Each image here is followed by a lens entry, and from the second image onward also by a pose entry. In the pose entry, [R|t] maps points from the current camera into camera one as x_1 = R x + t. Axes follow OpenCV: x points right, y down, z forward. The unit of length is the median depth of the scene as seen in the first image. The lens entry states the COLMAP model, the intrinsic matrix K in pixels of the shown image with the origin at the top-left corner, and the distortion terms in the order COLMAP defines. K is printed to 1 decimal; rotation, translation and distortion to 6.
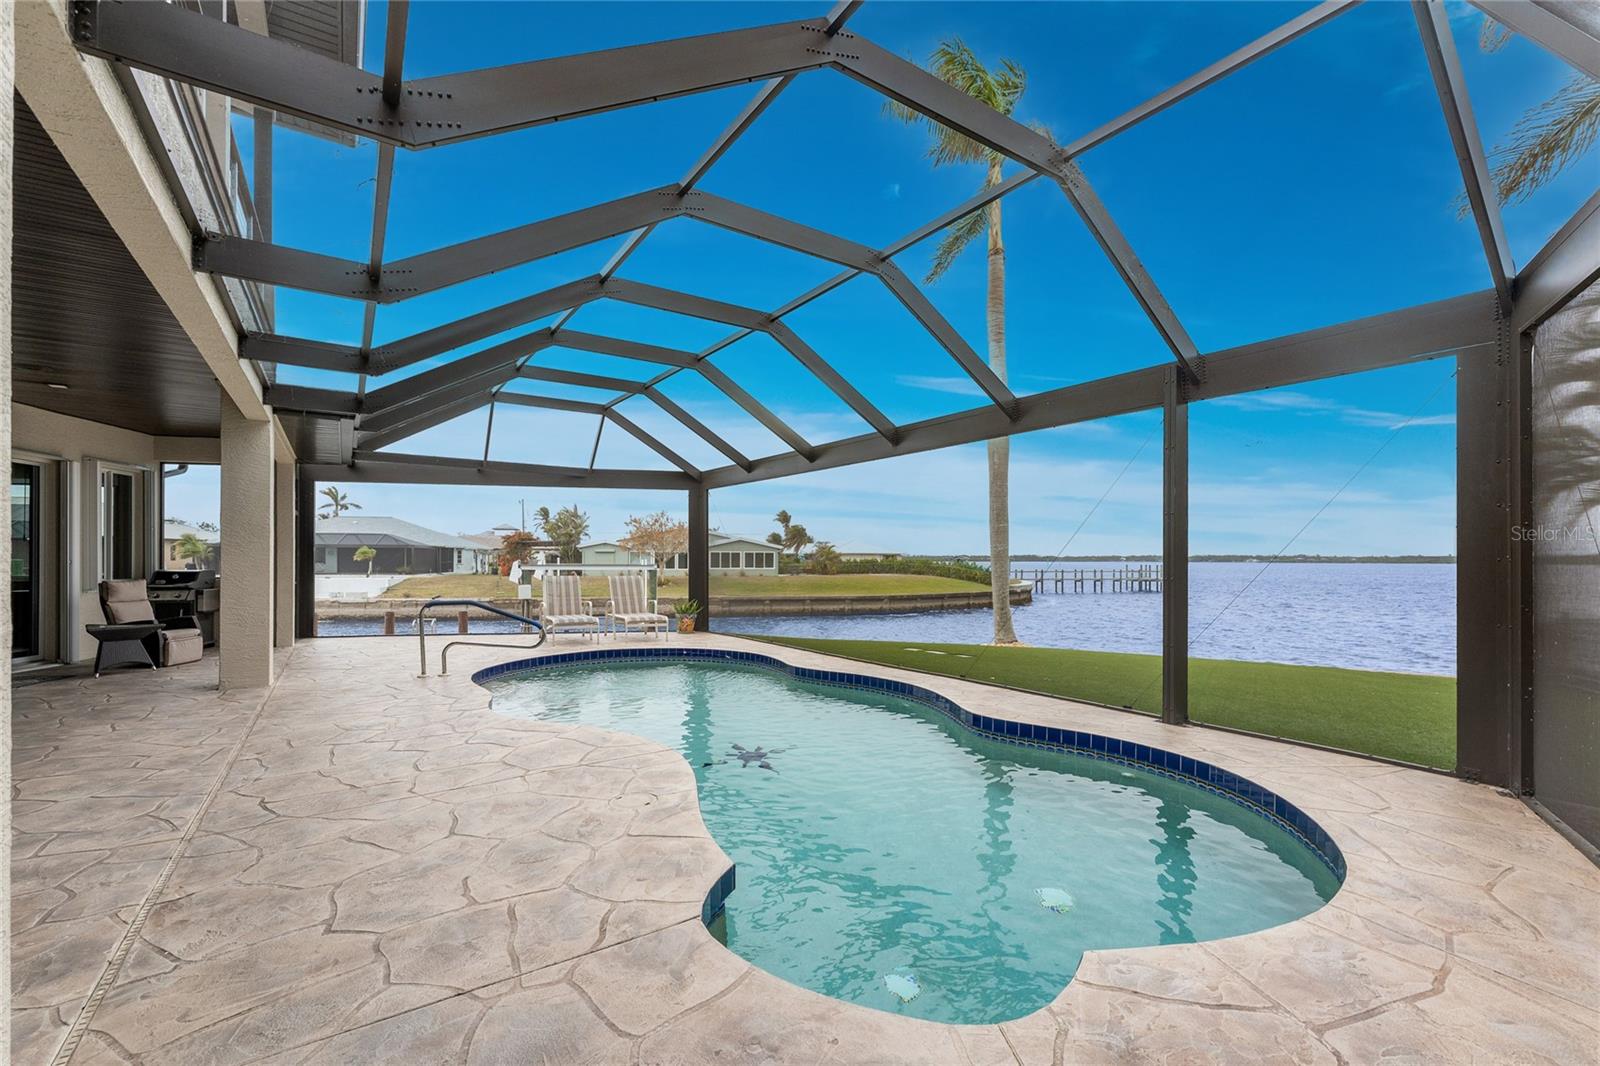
lens RADIAL K [[651.8, 0, 819.9], [0, 651.8, 563.2], [0, 0, 1]] dist [-0.002921, 0.000265]
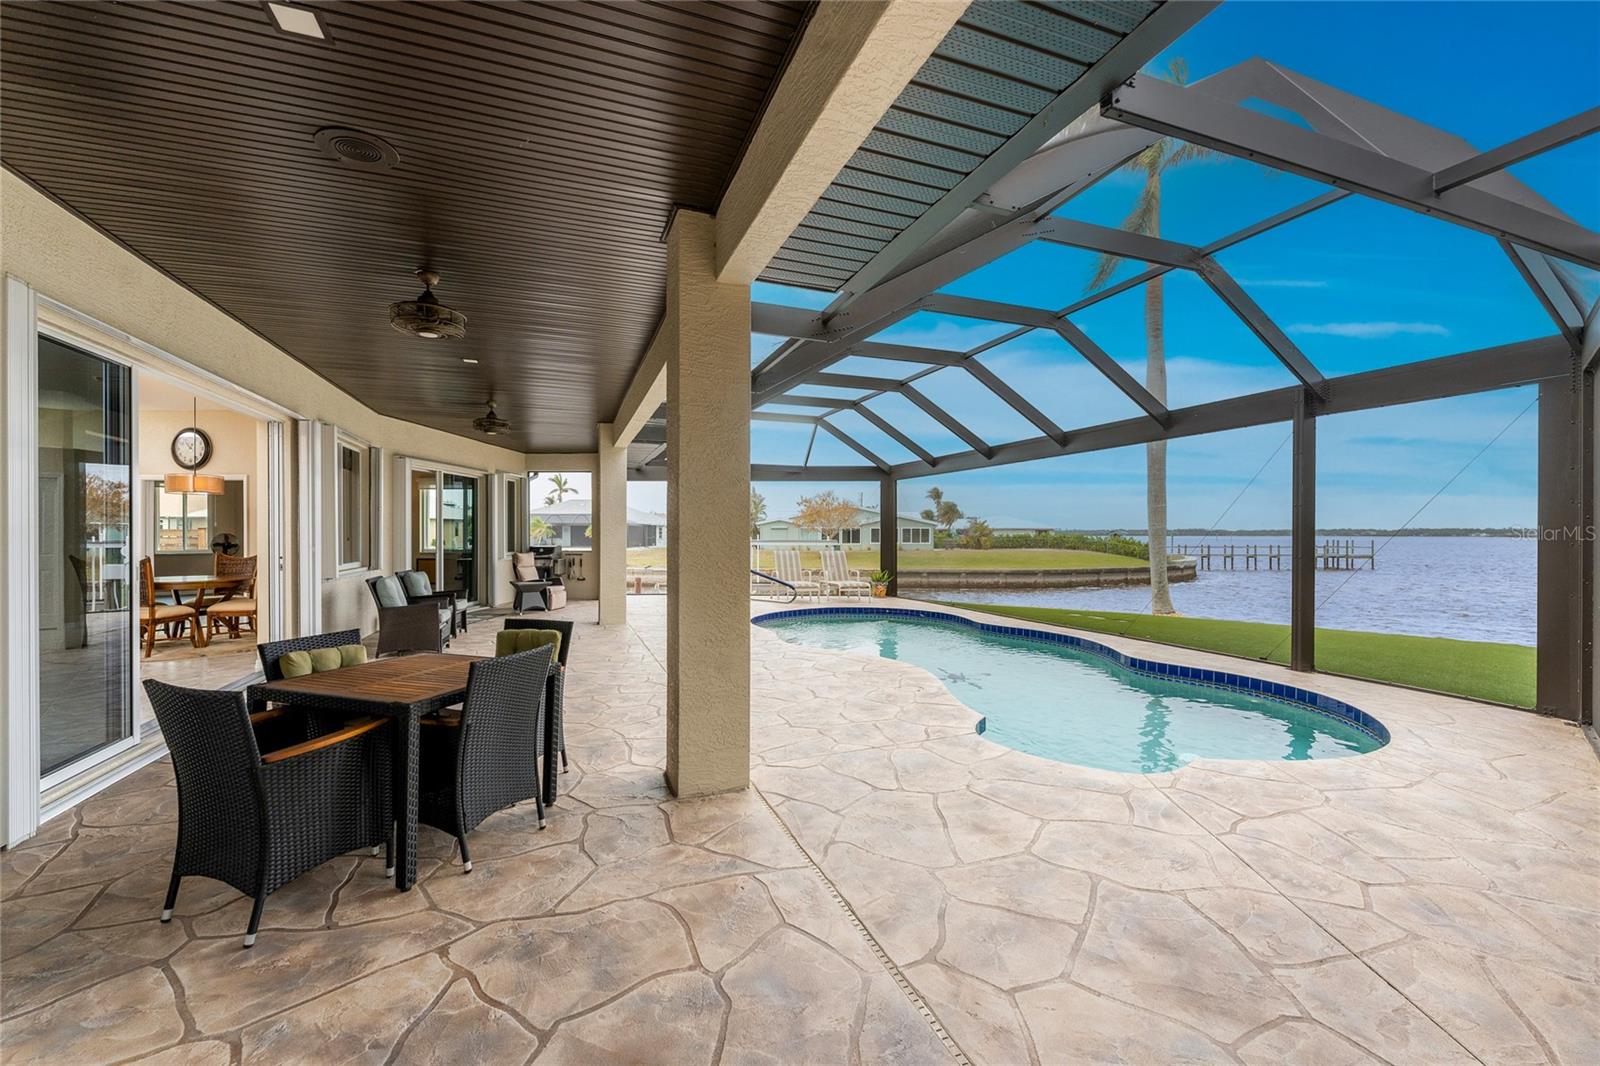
lens RADIAL K [[651.8, 0, 816.6], [0, 651.8, 538.8], [0, 0, 1]] dist [-0.002921, 0.000265]
pose [[0.976103, 0.001107, -0.217307, -0.052061], [-0.000400, 0.999994, 0.003297, -0.007705], [0.217310, -0.003131, 0.976098, -0.223147]]
